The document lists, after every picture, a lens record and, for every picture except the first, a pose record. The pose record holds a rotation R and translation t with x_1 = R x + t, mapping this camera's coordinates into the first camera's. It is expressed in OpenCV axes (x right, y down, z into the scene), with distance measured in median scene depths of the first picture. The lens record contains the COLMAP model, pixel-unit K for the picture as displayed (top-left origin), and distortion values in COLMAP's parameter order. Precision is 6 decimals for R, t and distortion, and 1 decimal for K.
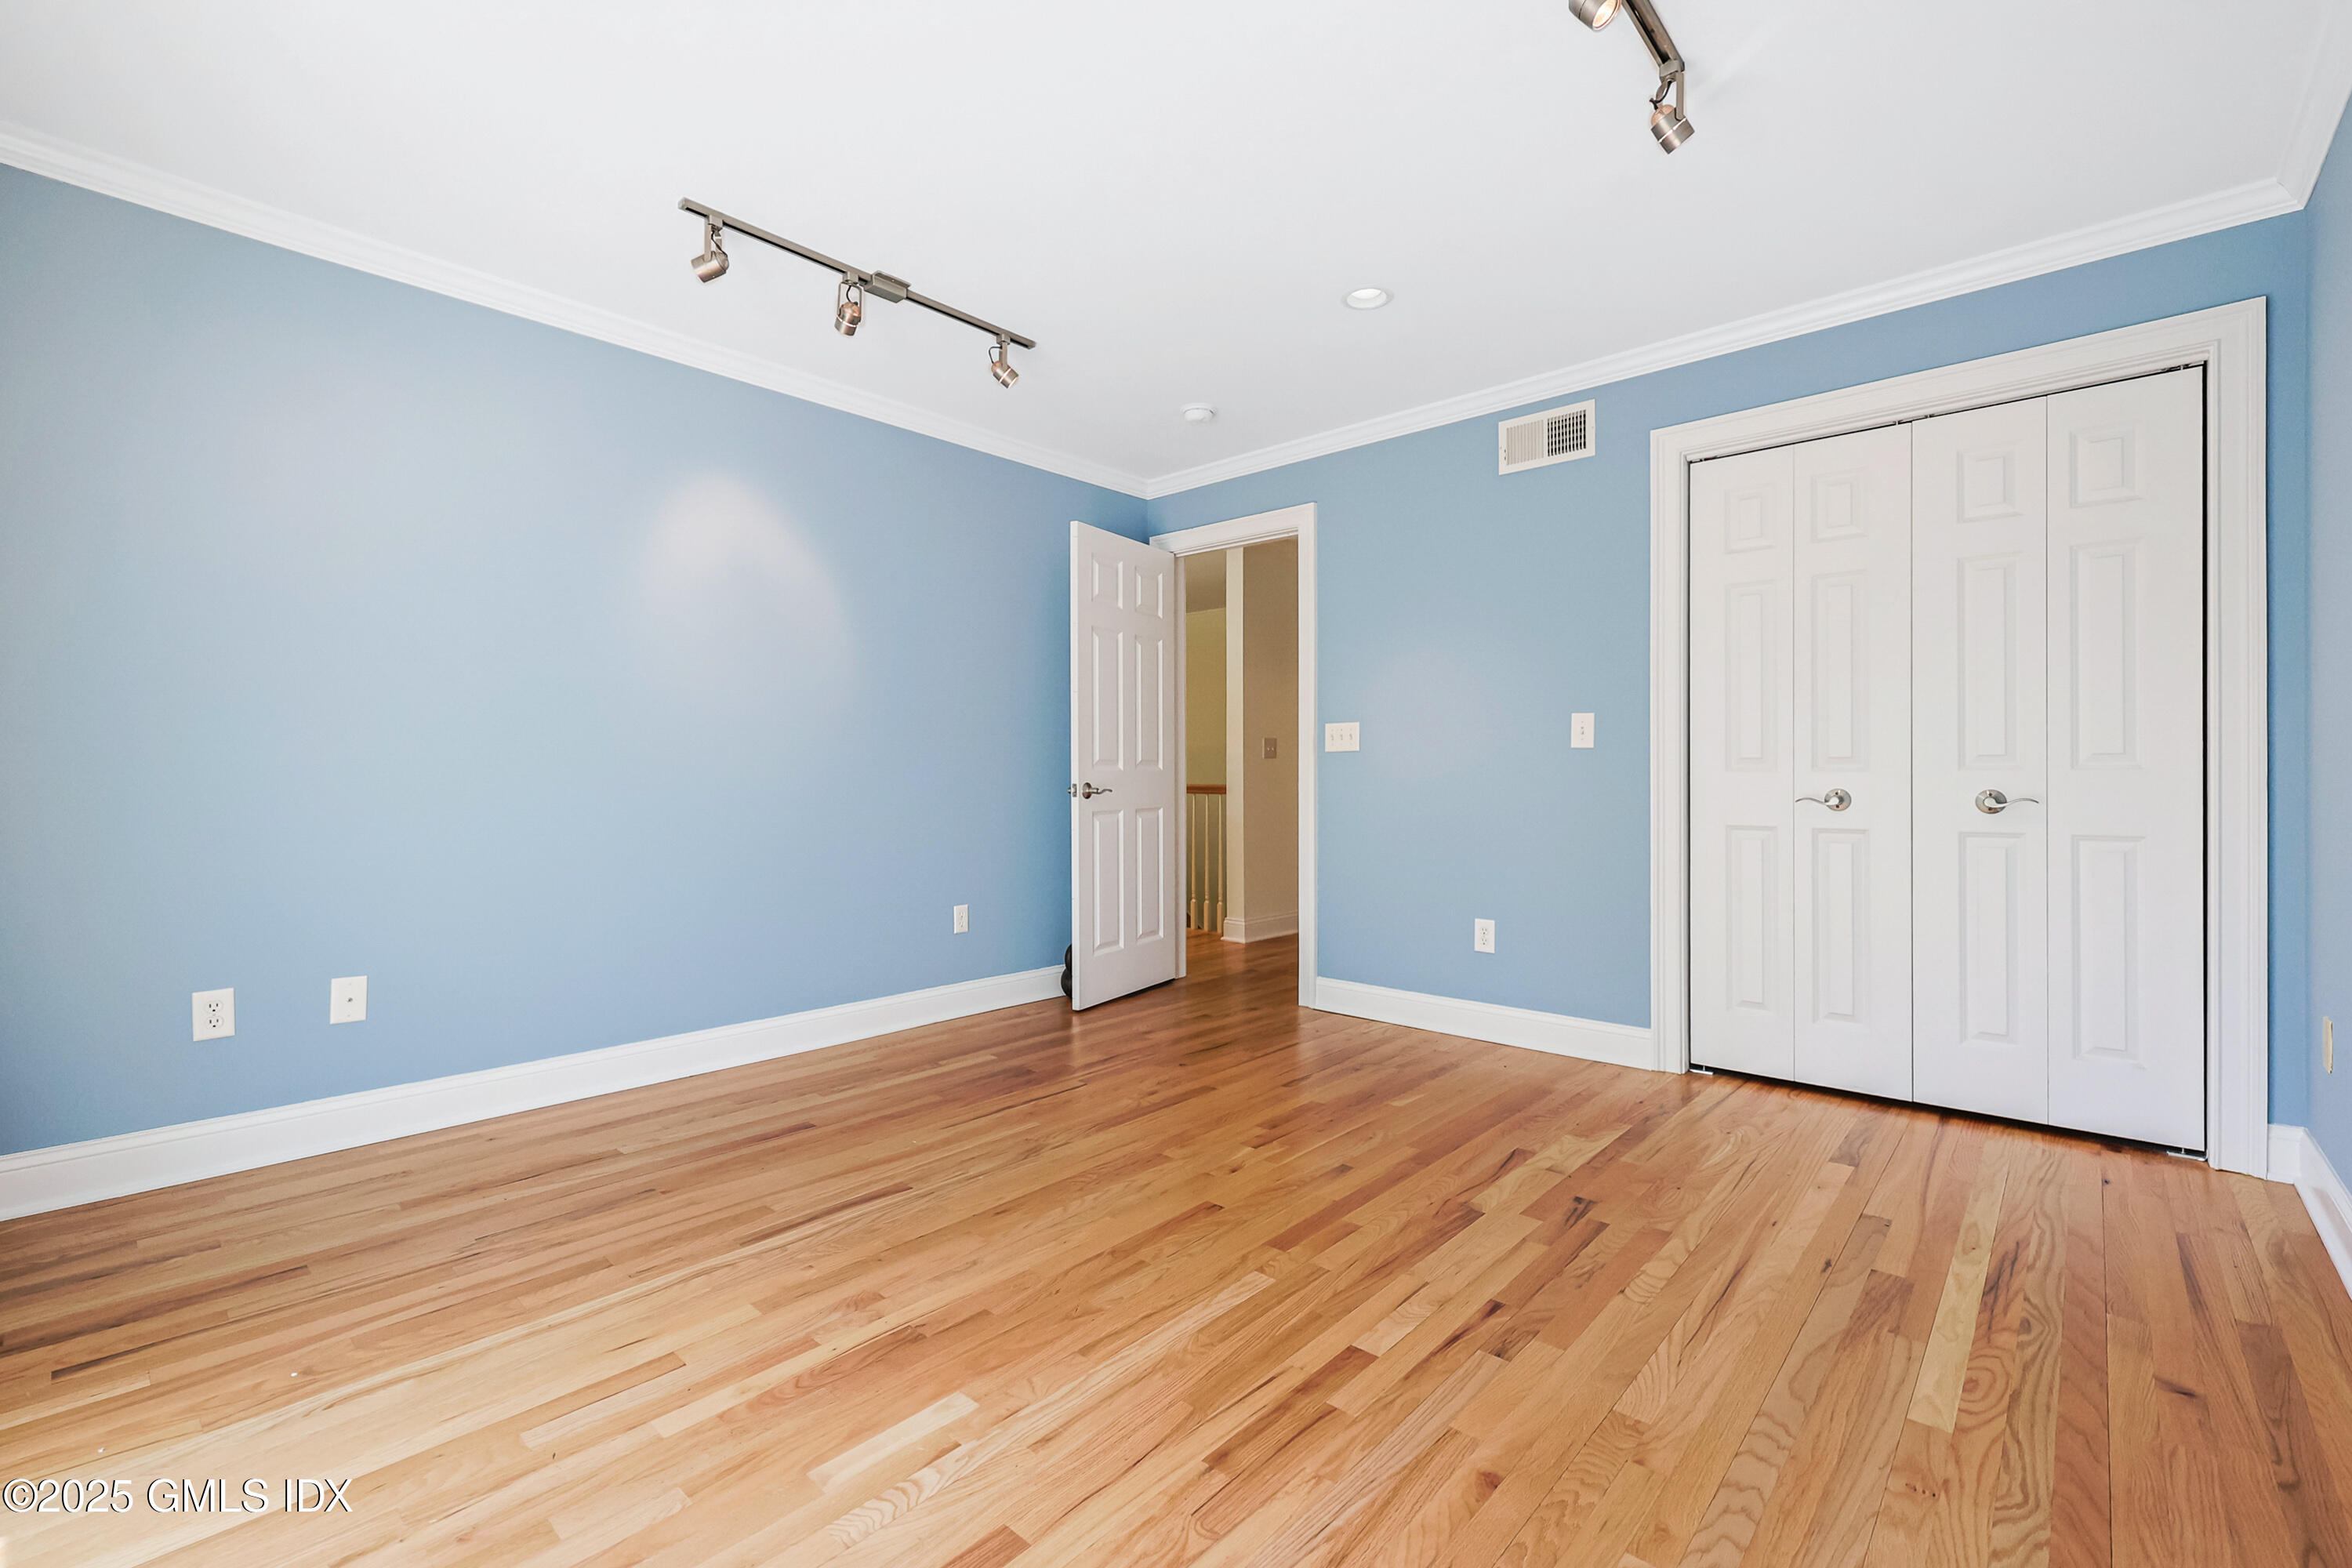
lens RADIAL K [[1011.1, 0, 1171.7], [0, 1011.1, 773.9], [0, 0, 1]] dist [-0.003568, -0.000809]
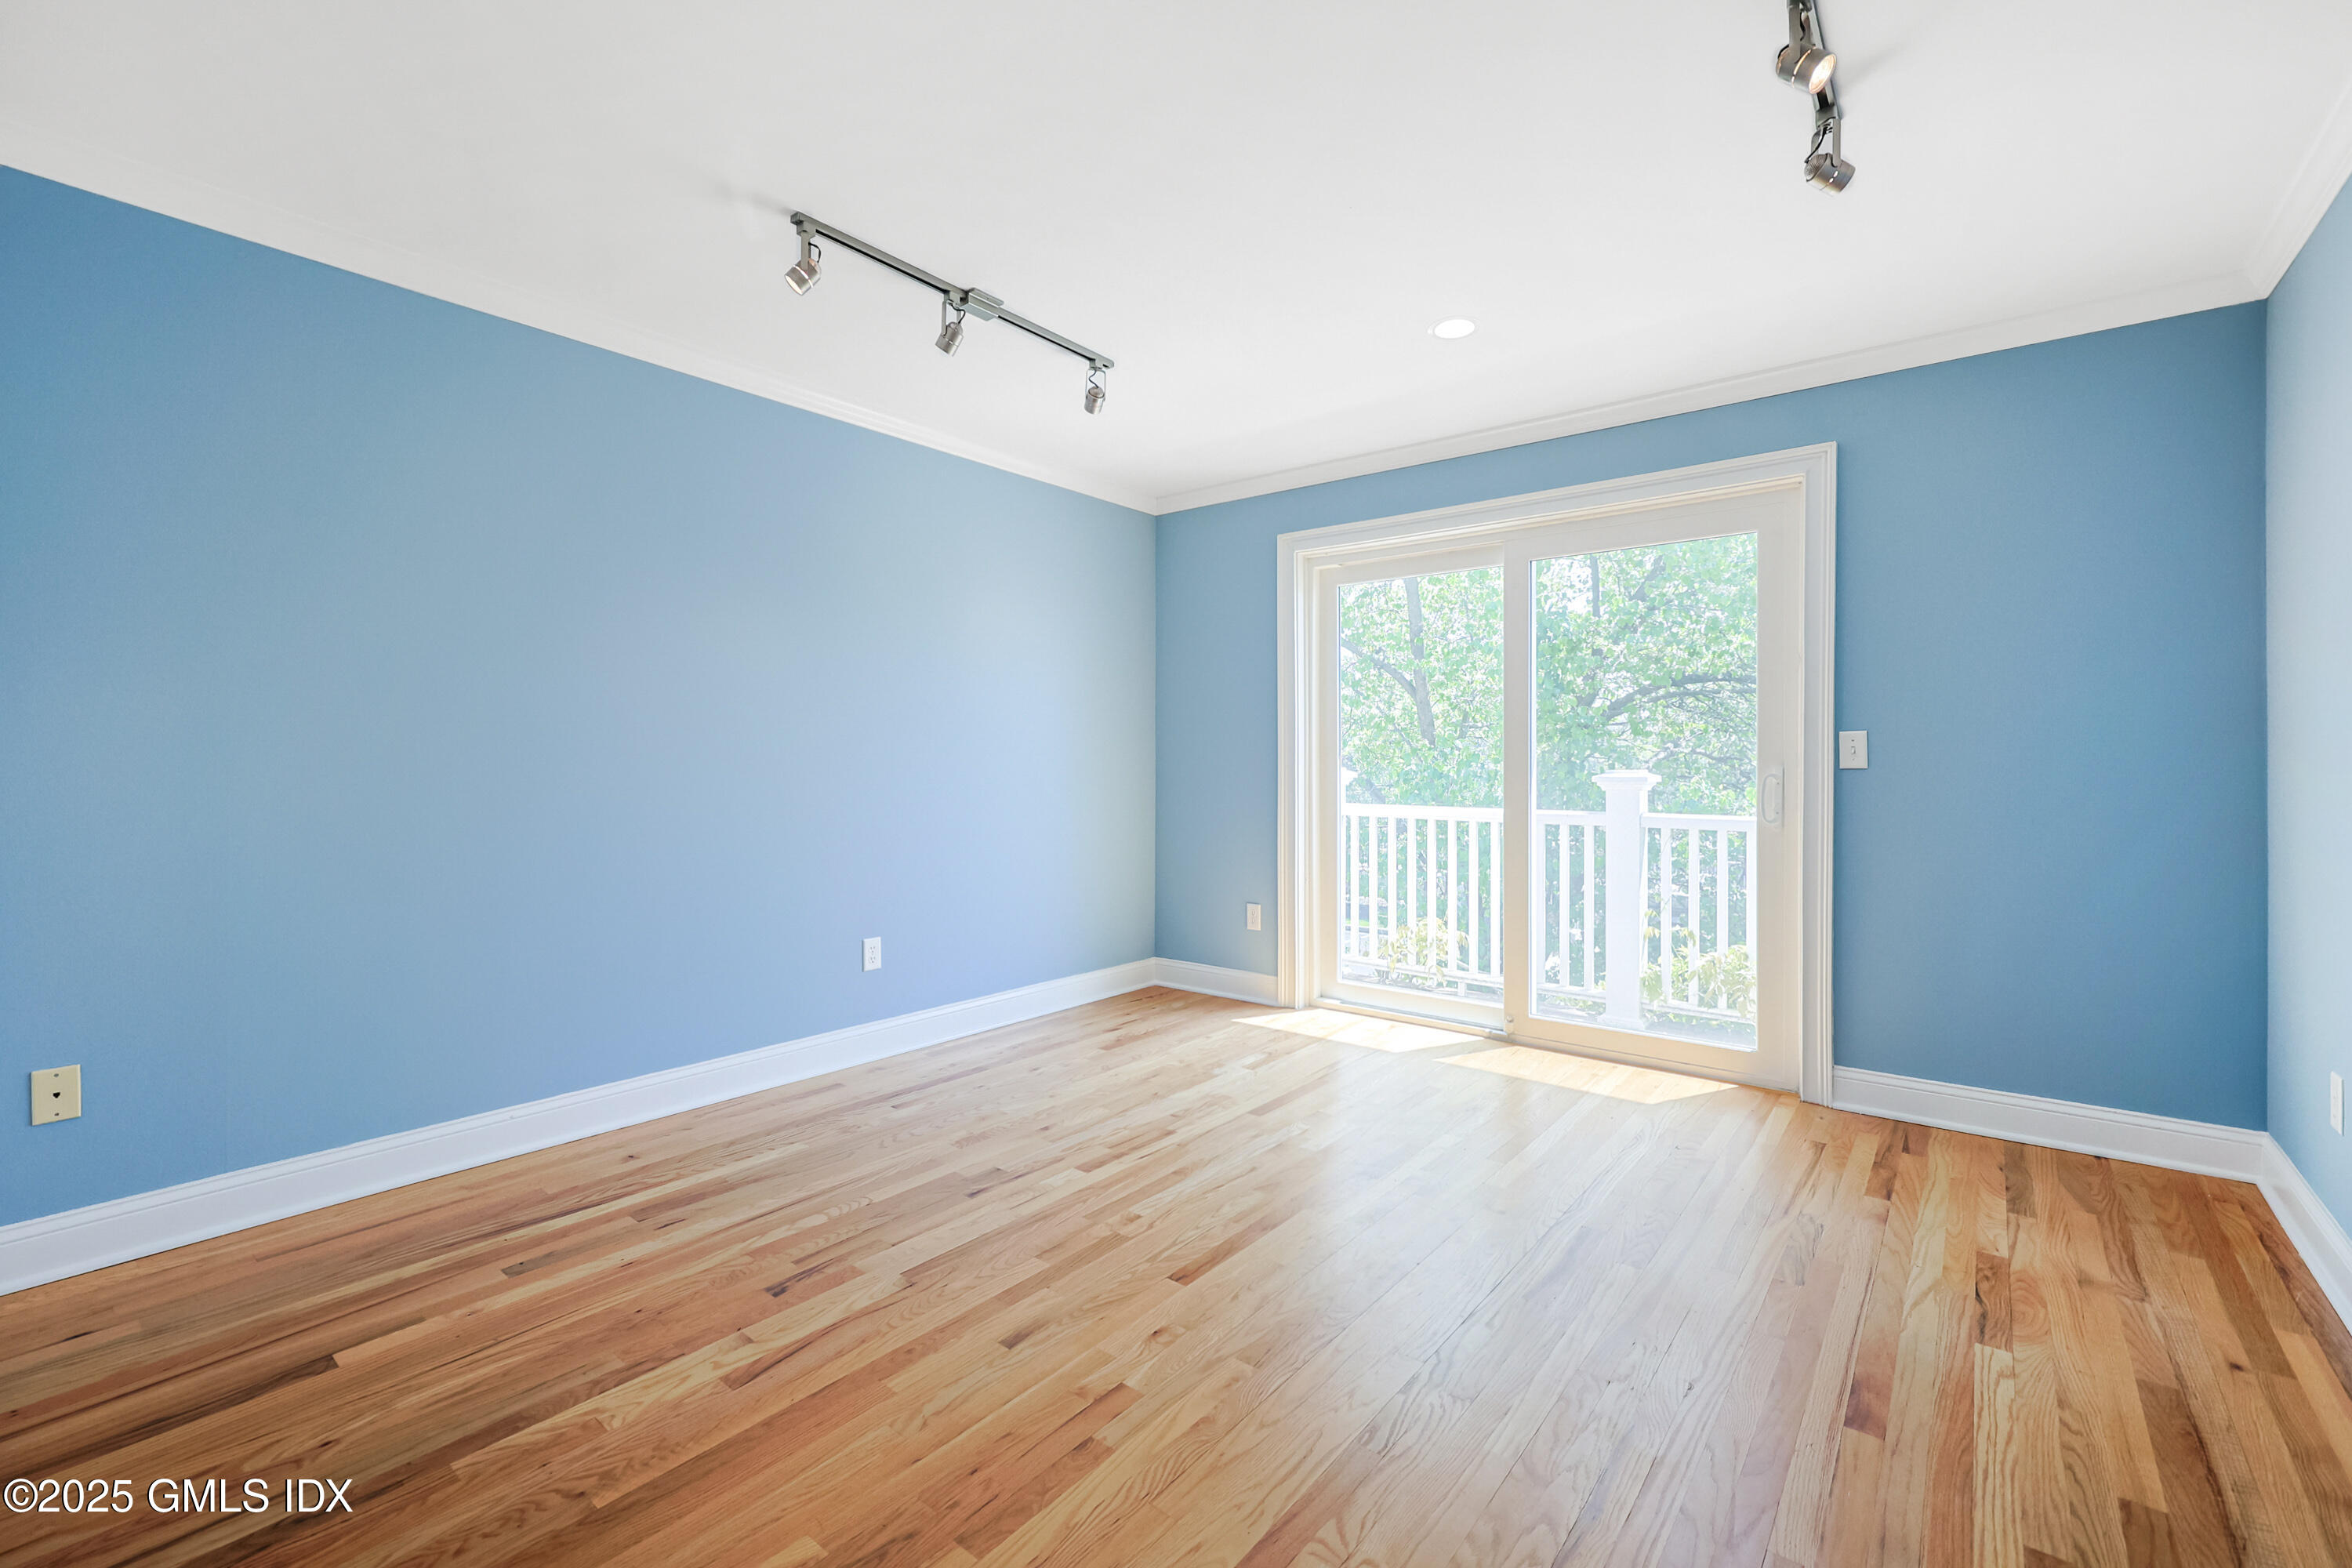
lens RADIAL K [[1011.1, 0, 1176.1], [0, 1011.1, 778.4], [0, 0, 1]] dist [-0.003568, -0.000809]
pose [[-0.998024, 0.008111, -0.062311, 0.118696], [0.007362, 0.999898, 0.012235, -0.058737], [0.062404, 0.011752, -0.997982, 2.305421]]
